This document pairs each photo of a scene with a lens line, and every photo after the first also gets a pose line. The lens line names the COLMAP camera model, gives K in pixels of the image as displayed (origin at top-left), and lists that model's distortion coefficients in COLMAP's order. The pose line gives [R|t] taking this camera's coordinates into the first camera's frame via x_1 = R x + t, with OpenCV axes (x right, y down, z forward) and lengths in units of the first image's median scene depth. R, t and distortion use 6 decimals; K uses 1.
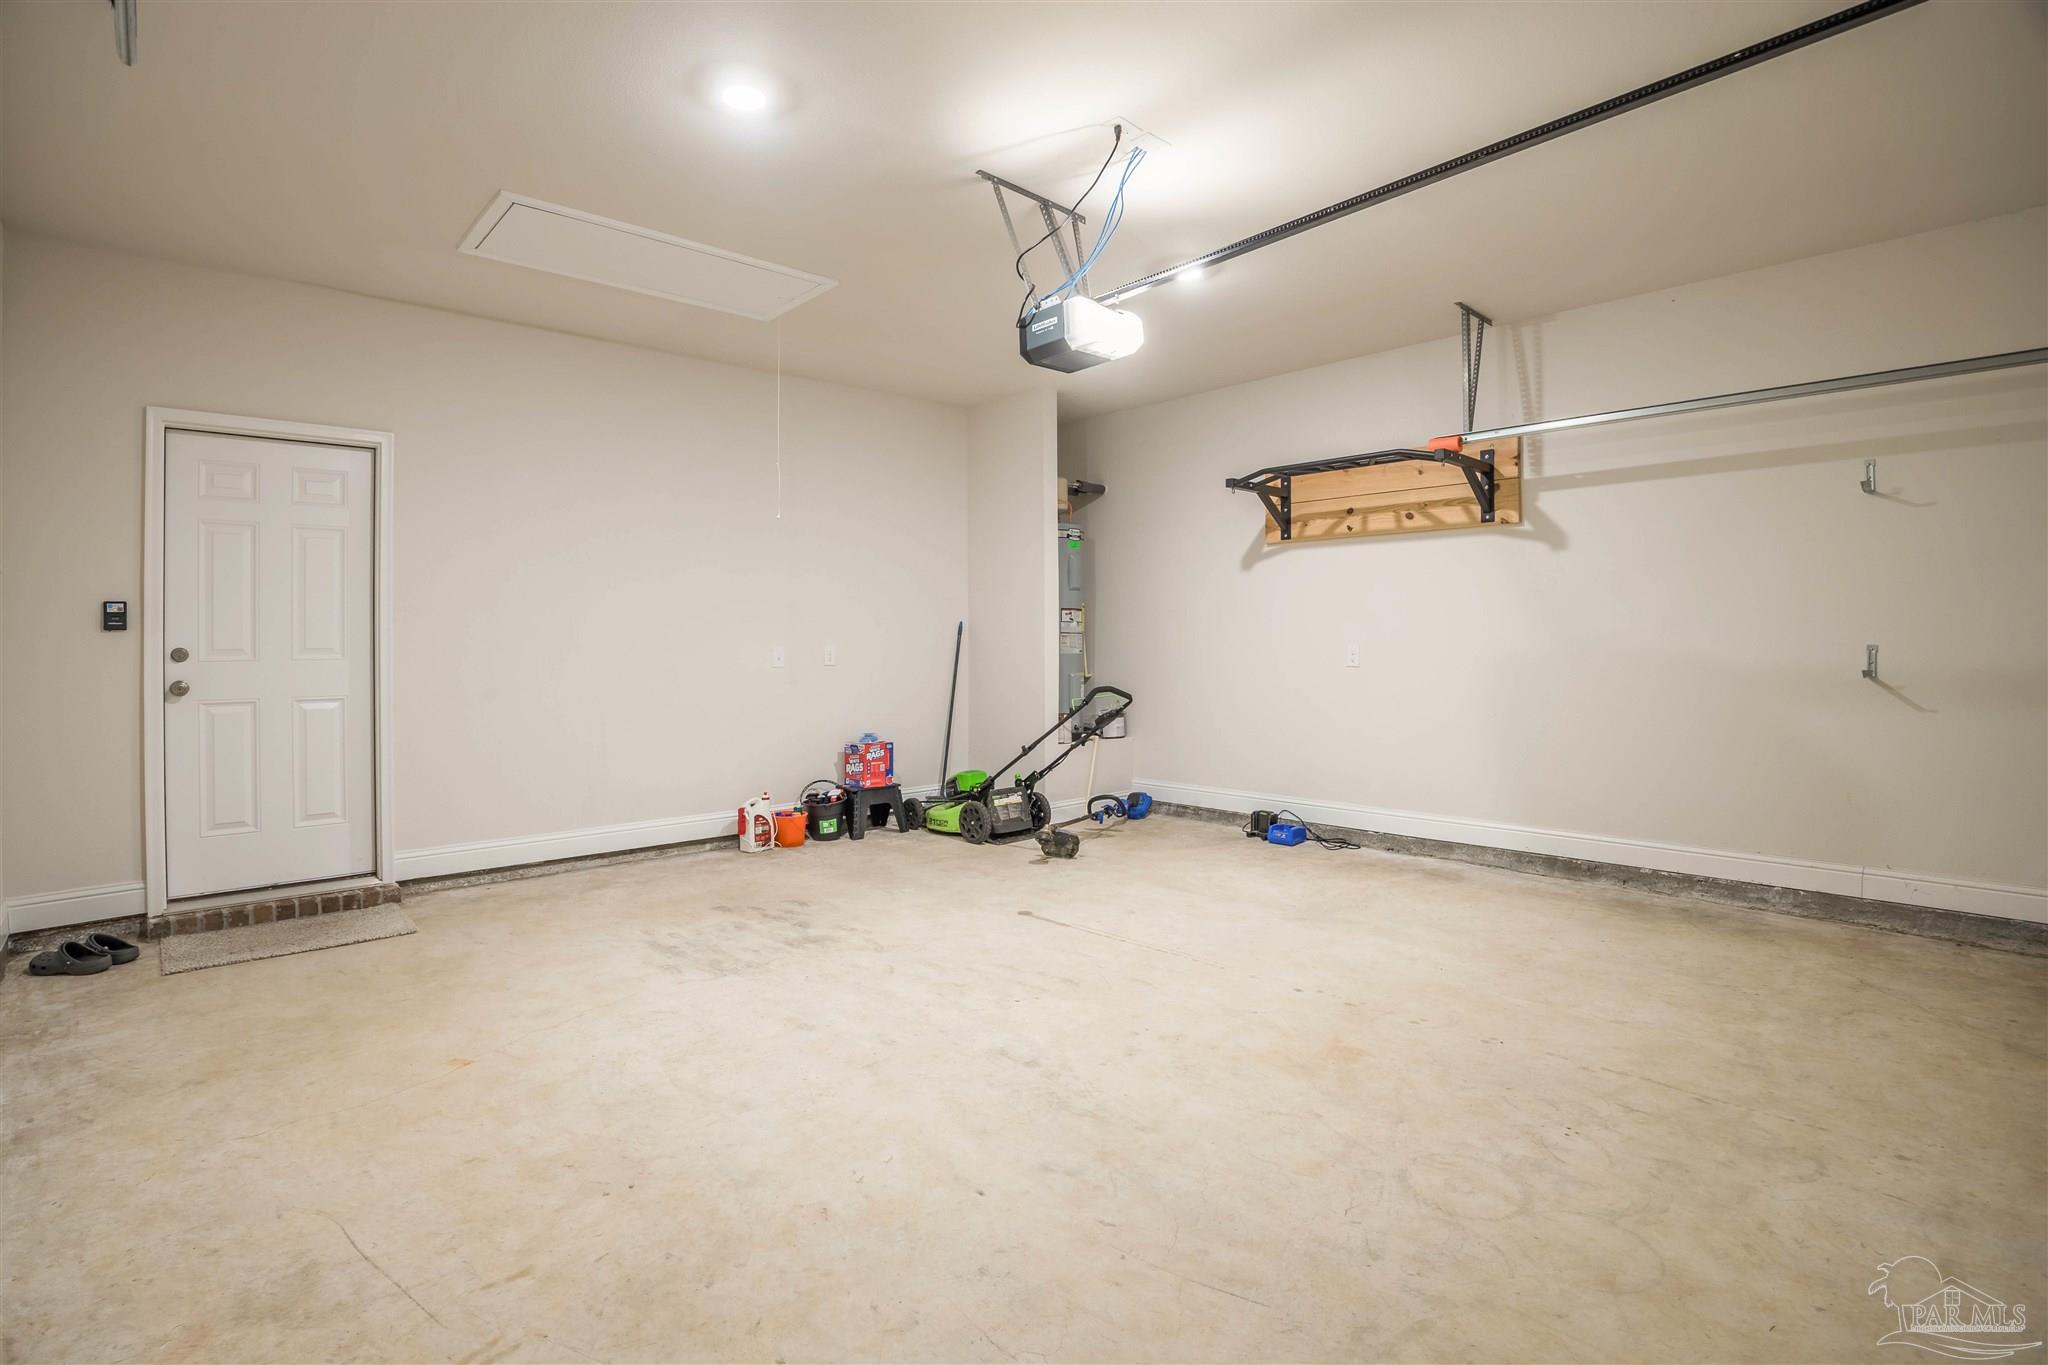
lens RADIAL K [[958.7, 0, 1018.8], [0, 958.7, 678.0], [0, 0, 1]] dist [-0.055904, 0.004652]
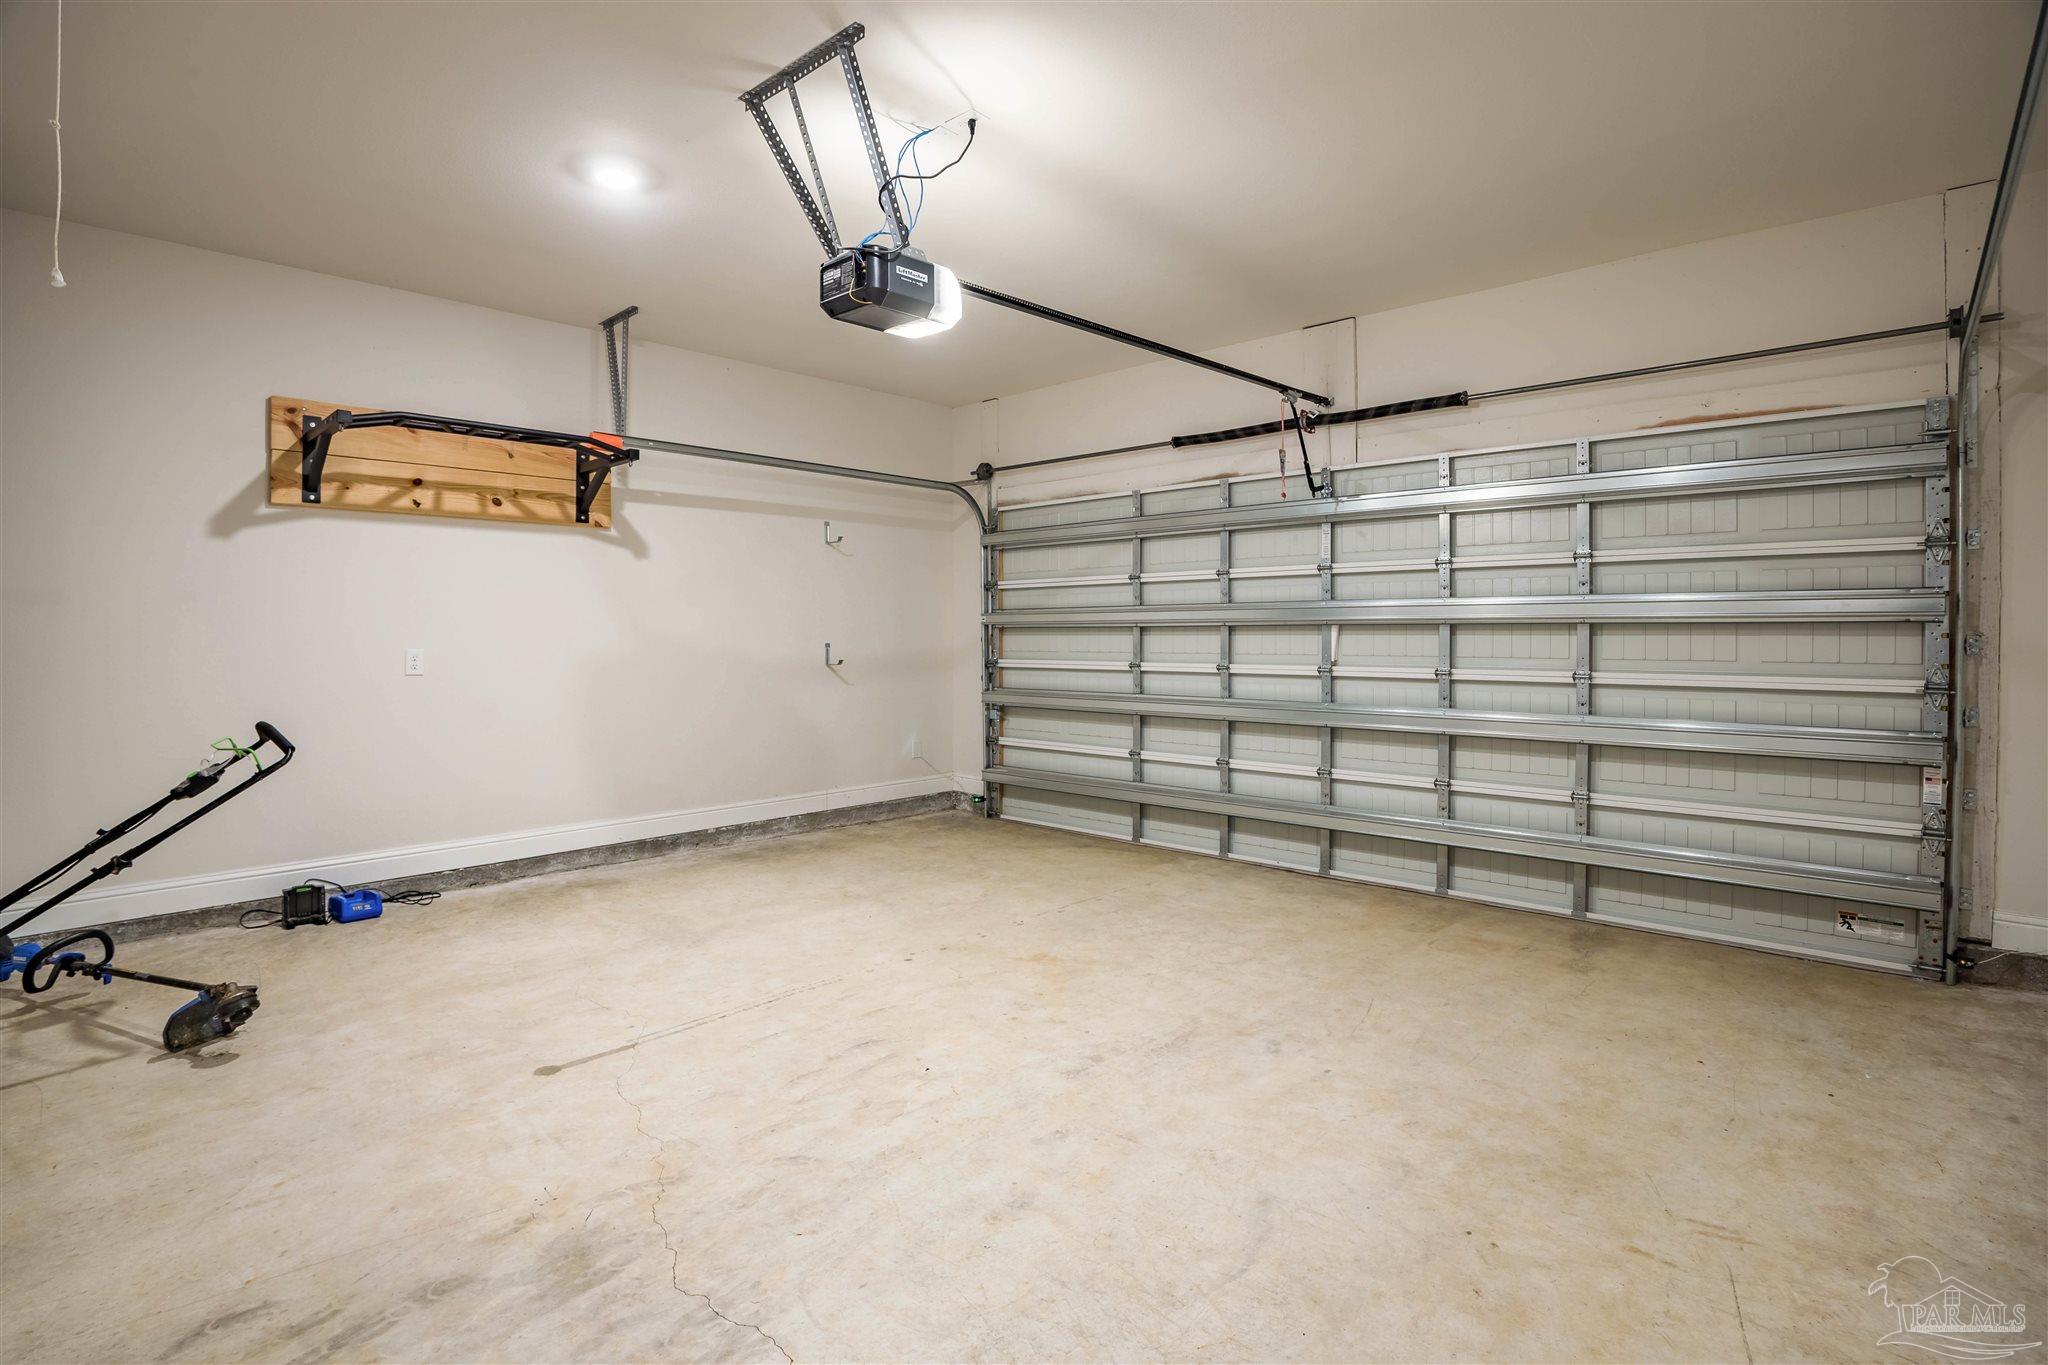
lens RADIAL K [[958.7, 0, 1015.9], [0, 958.7, 673.9], [0, 0, 1]] dist [-0.055904, 0.004652]
pose [[-0.046276, -0.035150, 0.998310, -0.545500], [0.040410, 0.998497, 0.037030, -0.025337], [-0.998111, 0.042055, -0.044786, 0.618886]]
